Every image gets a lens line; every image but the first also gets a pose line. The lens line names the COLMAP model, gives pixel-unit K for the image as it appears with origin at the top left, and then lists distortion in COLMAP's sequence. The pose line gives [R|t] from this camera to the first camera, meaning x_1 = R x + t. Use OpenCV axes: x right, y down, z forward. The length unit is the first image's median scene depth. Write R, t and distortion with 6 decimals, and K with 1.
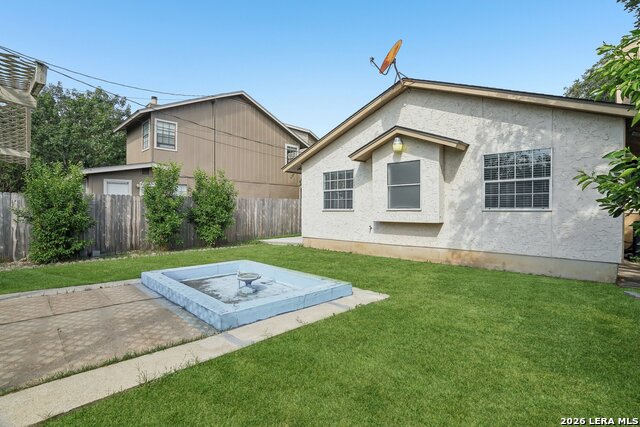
lens RADIAL K [[310.1, 0, 297.4], [0, 310.1, 213.6], [0, 0, 1]] dist [-0.039978, 0.000467]
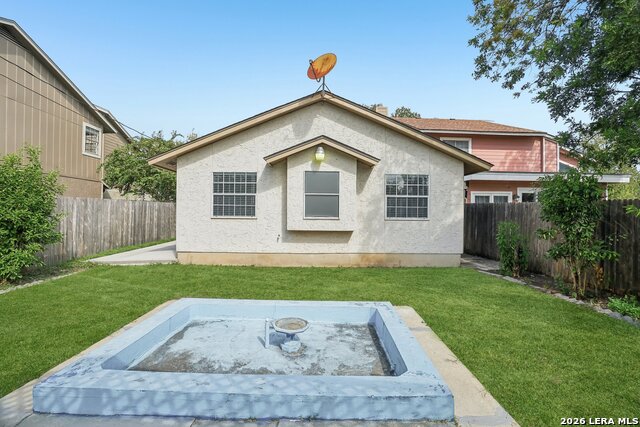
lens RADIAL K [[297.8, 0, 320.0], [0, 297.8, 213.5], [0, 0, 1]] dist [-0.044086, 0.000122]
pose [[0.683030, 0.007229, 0.730355, -0.377555], [-0.003646, 0.999972, -0.006488, -0.022292], [-0.730382, 0.001769, 0.683037, 0.330756]]
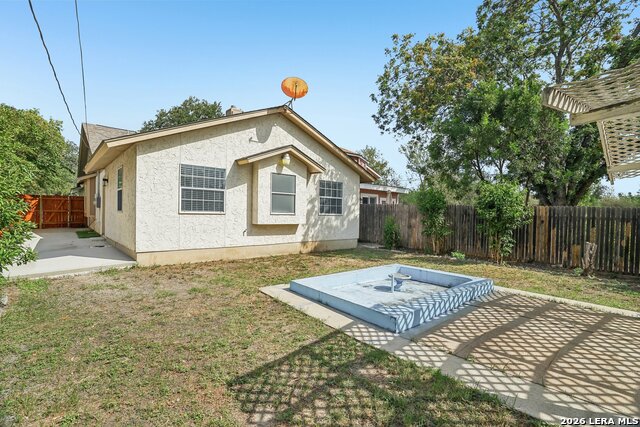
lens RADIAL K [[297.8, 0, 320.0], [0, 297.8, 213.5], [0, 0, 1]] dist [-0.044086, 0.000122]
pose [[0.042053, 0.005594, 0.999100, -0.806846], [-0.005888, 0.999968, -0.005351, -0.008939], [-0.999098, -0.005657, 0.042085, 0.805029]]
